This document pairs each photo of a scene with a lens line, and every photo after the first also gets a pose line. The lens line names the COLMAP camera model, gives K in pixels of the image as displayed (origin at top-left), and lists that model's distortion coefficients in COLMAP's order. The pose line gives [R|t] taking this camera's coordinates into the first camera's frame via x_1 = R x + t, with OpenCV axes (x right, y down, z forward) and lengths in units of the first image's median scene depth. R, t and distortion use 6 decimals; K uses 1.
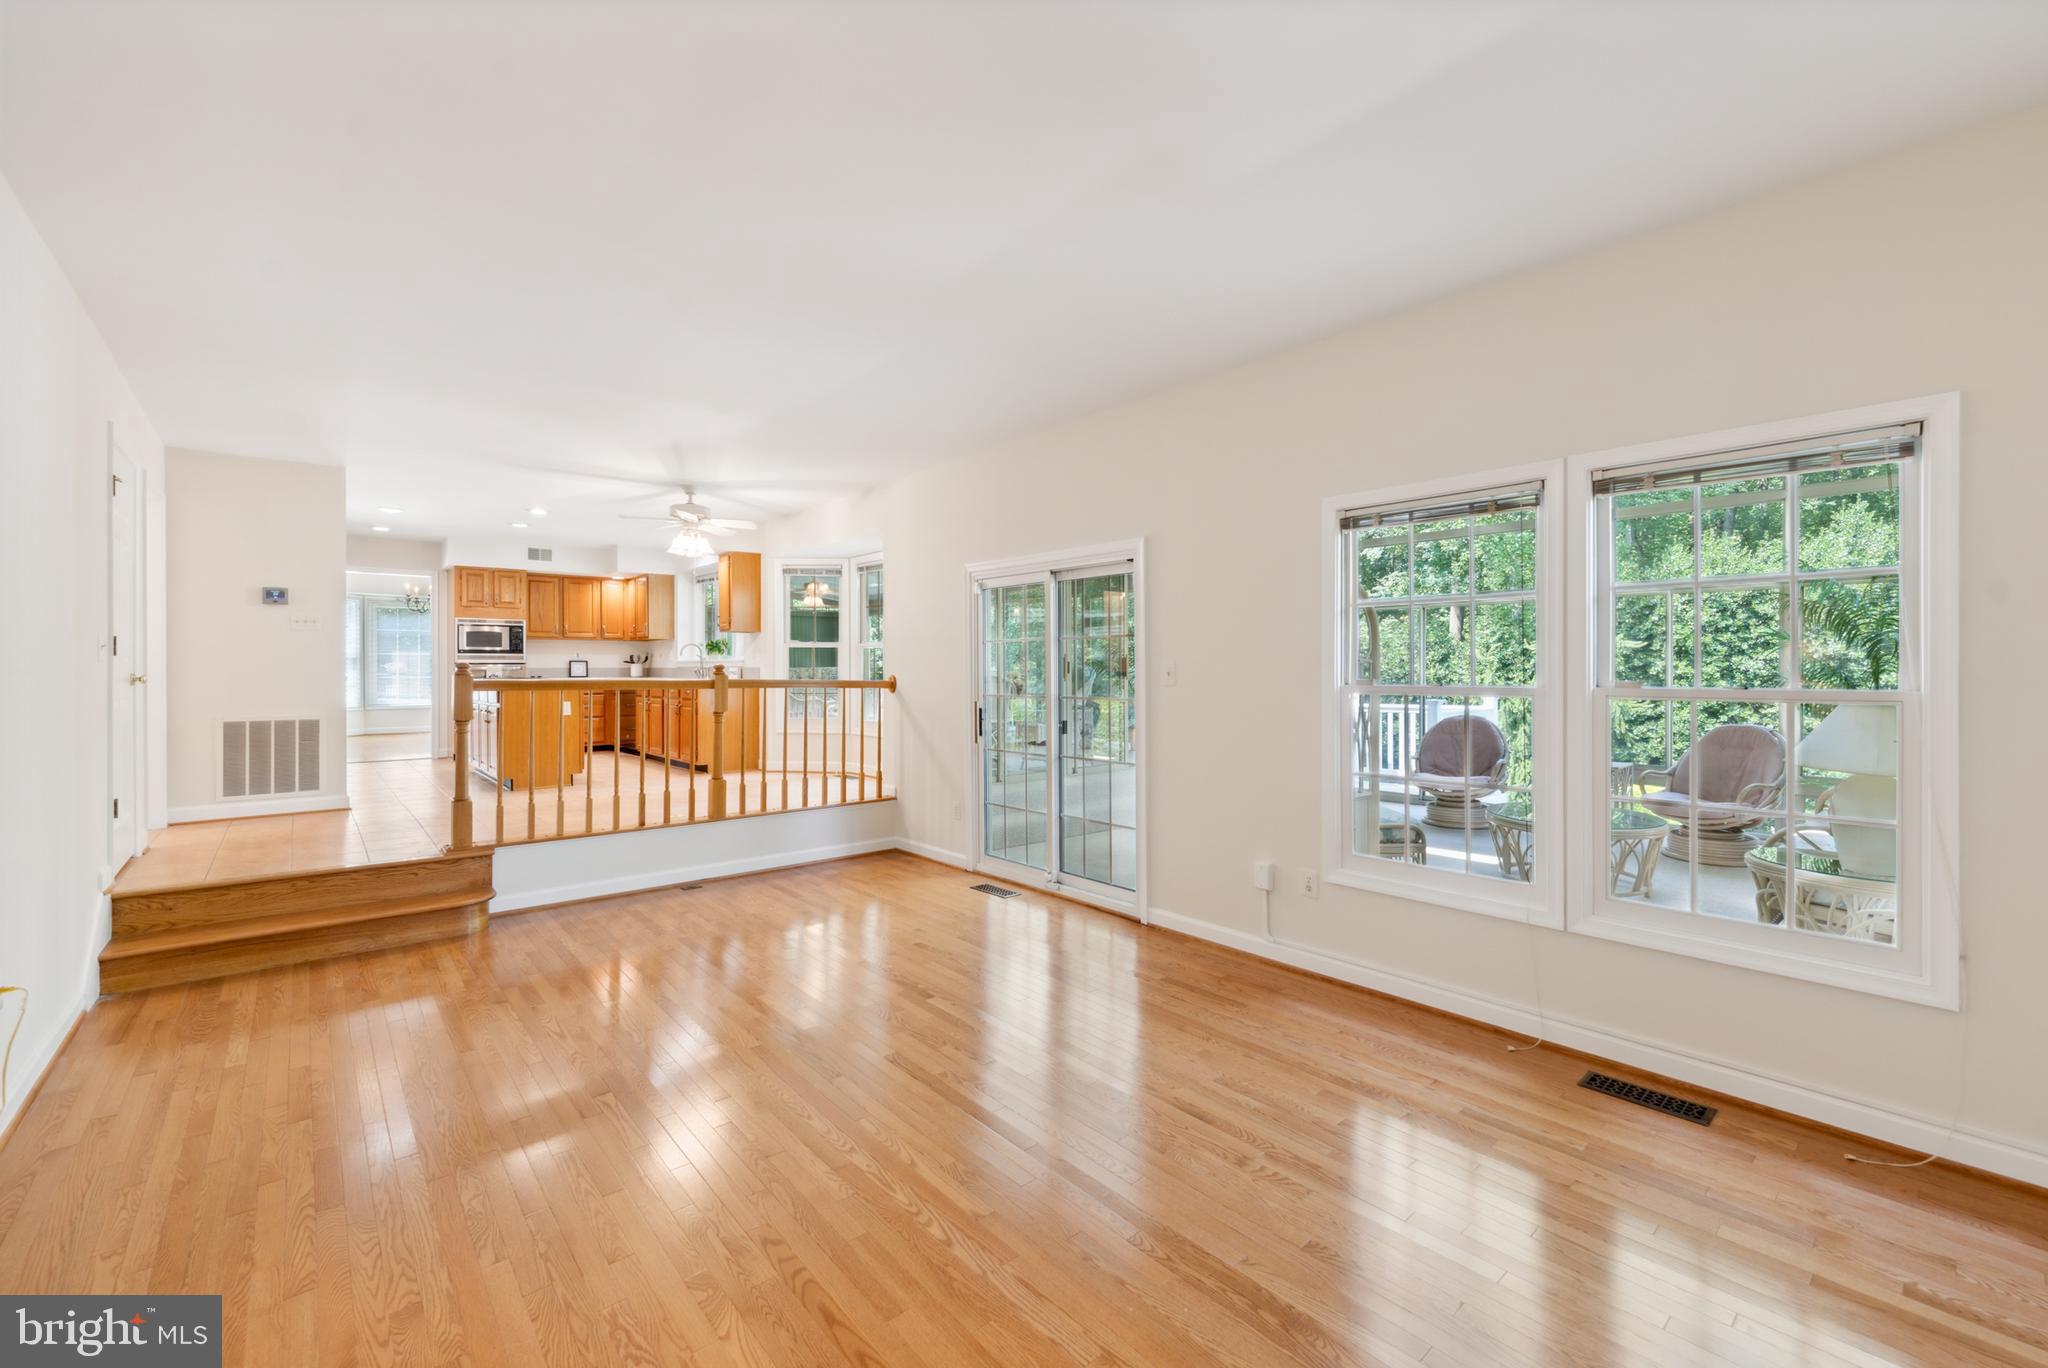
lens RADIAL K [[839.3, 0, 1013.7], [0, 839.3, 668.1], [0, 0, 1]] dist [0.000300, -0.000516]
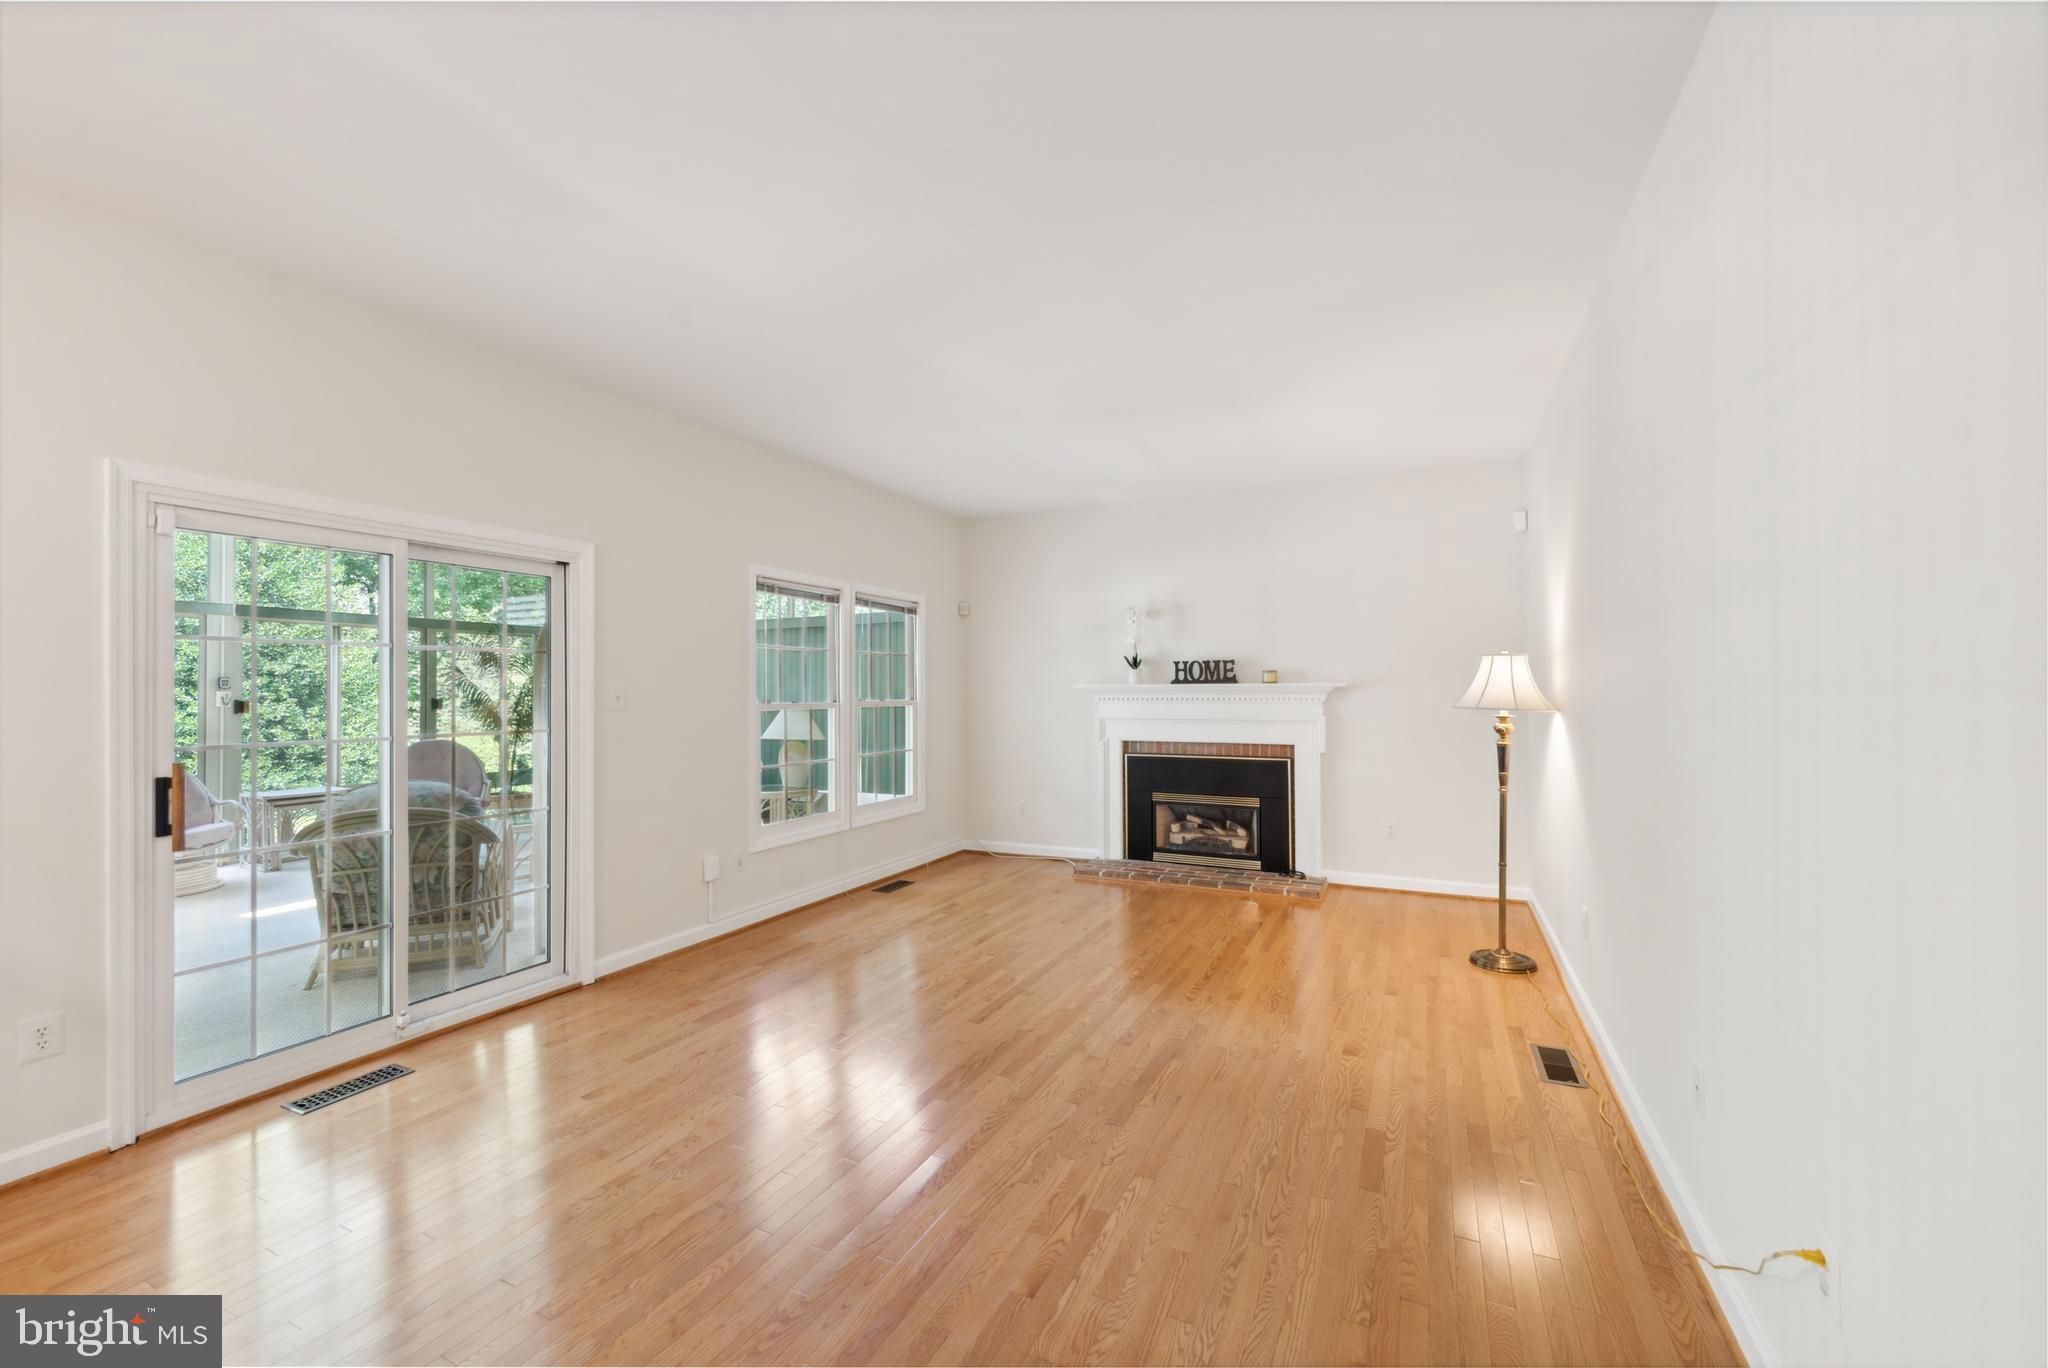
lens RADIAL K [[839.3, 0, 1024.6], [0, 839.3, 689.1], [0, 0, 1]] dist [0.000300, -0.000516]
pose [[-0.406884, 0.008477, 0.913440, -1.171428], [0.005616, 0.999961, -0.006779, 0.010951], [-0.913462, 0.002371, -0.406916, 1.330655]]
